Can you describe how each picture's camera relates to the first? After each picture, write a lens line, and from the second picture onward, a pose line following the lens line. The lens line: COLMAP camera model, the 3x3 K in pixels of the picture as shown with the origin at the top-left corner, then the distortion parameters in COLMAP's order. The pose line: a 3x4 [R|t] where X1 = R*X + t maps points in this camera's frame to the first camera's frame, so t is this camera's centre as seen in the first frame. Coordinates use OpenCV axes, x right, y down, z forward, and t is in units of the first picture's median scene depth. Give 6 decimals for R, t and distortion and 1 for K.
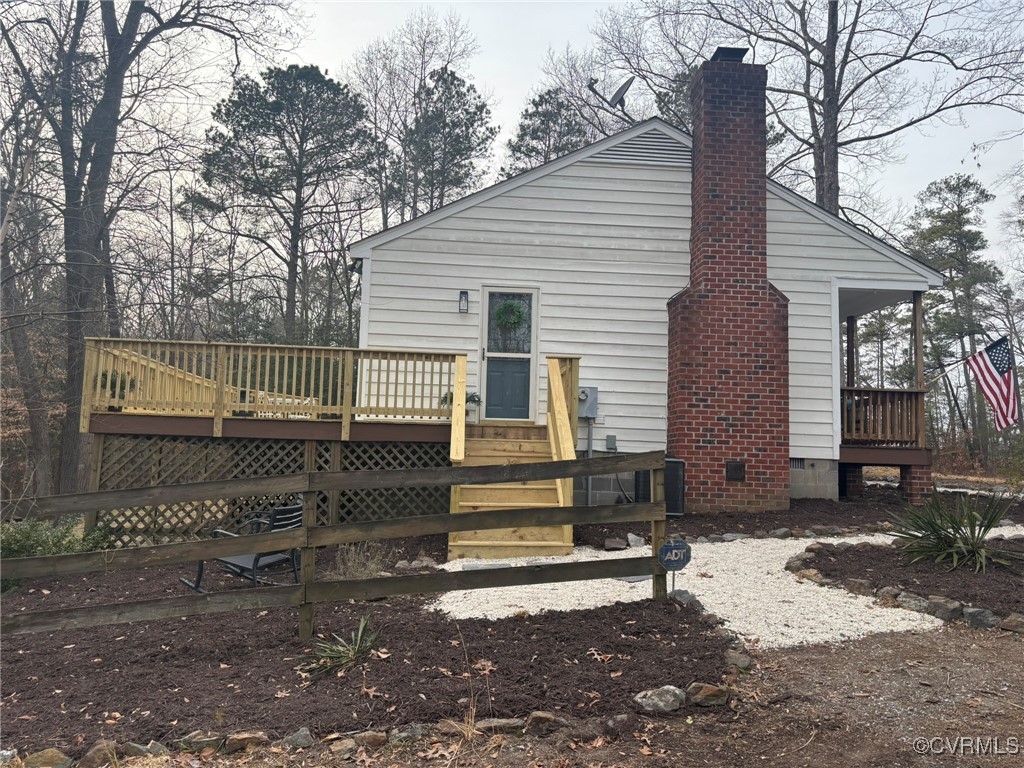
lens RADIAL K [[770.5, 0, 512.0], [0, 770.5, 381.8], [0, 0, 1]] dist [0.037883, -0.019507]
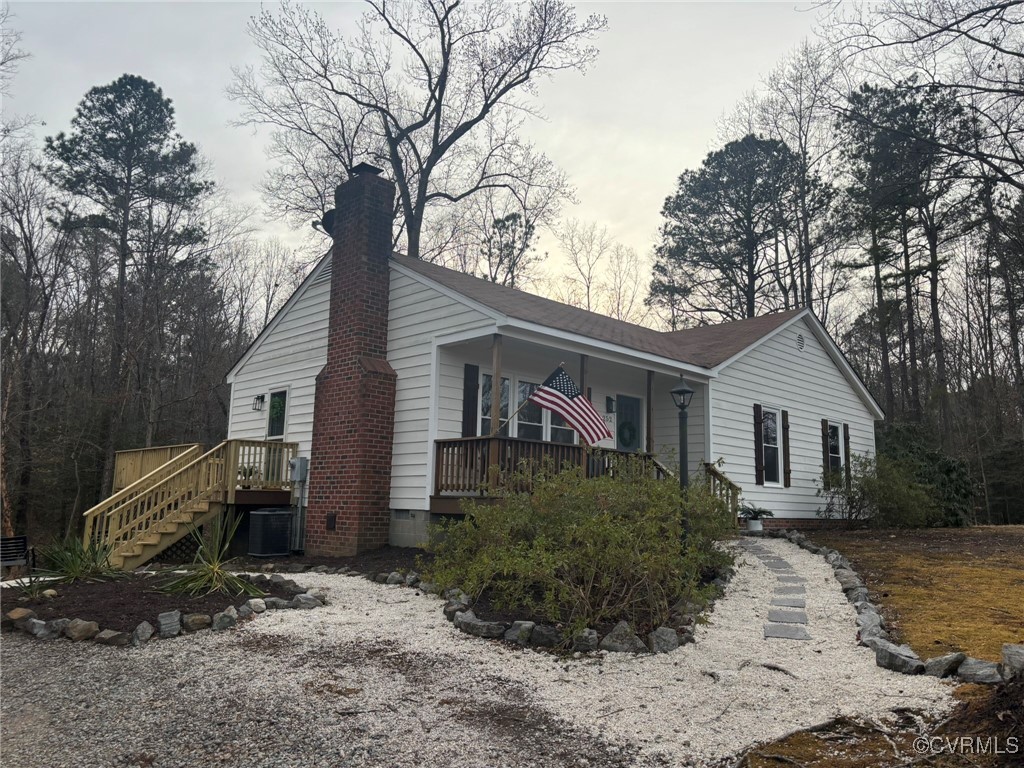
lens RADIAL K [[770.5, 0, 512.4], [0, 770.5, 384.6], [0, 0, 1]] dist [0.037883, -0.019507]
pose [[0.663241, -0.134320, -0.736254, 1.292117], [0.084617, 0.990913, -0.104553, 0.050967], [0.743607, 0.007044, 0.668580, 0.386257]]
